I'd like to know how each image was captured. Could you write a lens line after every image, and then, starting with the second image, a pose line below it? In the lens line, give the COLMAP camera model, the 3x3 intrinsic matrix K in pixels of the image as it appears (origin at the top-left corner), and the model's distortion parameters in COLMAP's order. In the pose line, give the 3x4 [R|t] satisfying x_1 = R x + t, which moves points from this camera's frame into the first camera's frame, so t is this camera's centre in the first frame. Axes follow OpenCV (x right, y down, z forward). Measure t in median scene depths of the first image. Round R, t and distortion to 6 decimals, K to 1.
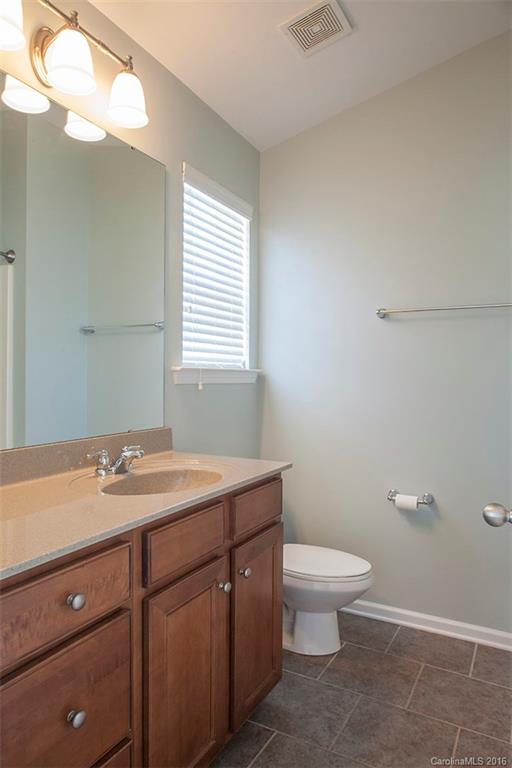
lens RADIAL K [[514.9, 0, 254.4], [0, 514.9, 382.1], [0, 0, 1]] dist [0.000466, 0.000055]
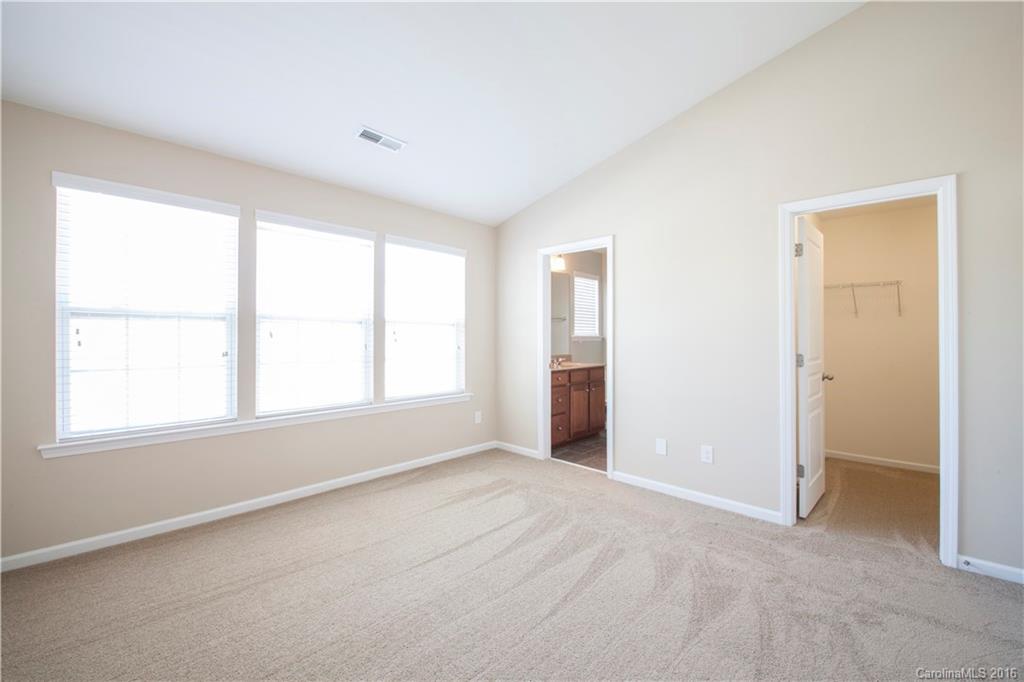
lens RADIAL K [[427.4, 0, 510.3], [0, 427.4, 336.6], [0, 0, 1]] dist [-0.002331, -0.000360]
pose [[0.966125, -0.006241, -0.257998, 0.185927], [0.003299, 0.999925, -0.011834, 0.005438], [0.258052, 0.010582, 0.966073, -1.971763]]
